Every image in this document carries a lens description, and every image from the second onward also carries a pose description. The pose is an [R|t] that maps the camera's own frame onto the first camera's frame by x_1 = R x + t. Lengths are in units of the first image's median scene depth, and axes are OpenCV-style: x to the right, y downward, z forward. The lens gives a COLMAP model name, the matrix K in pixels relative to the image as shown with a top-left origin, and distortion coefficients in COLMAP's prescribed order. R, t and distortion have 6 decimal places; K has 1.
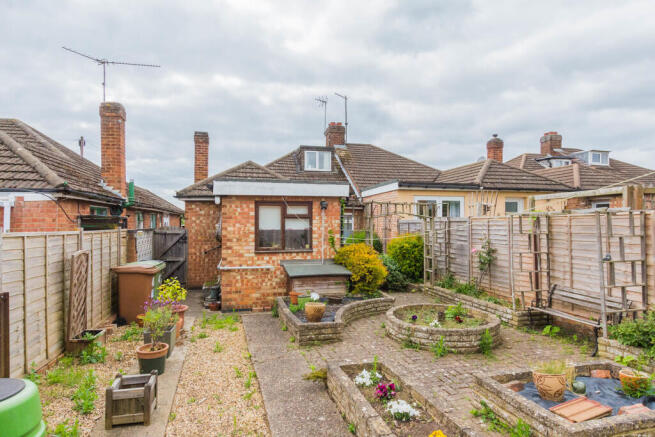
lens RADIAL K [[401.1, 0, 327.5], [0, 401.1, 218.5], [0, 0, 1]] dist [-0.000463, -0.000028]
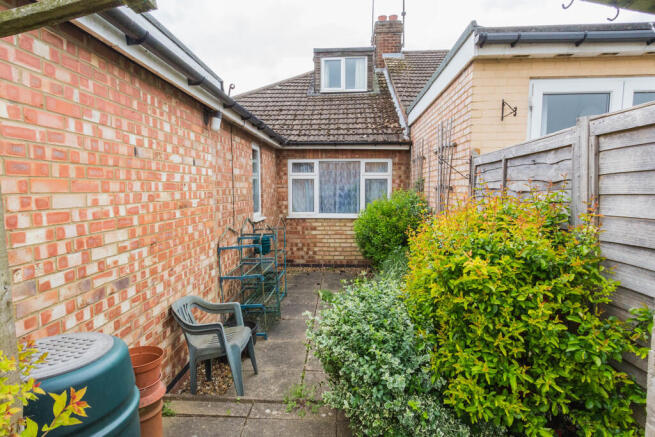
lens RADIAL K [[335.5, 0, 327.5], [0, 335.5, 218.5], [0, 0, 1]] dist [0.001804, 0.000258]
pose [[0.951952, 0.023530, -0.305342, 0.109765], [0.005931, 0.995440, 0.095201, 0.019584], [0.306190, -0.092437, 0.947472, 0.518153]]
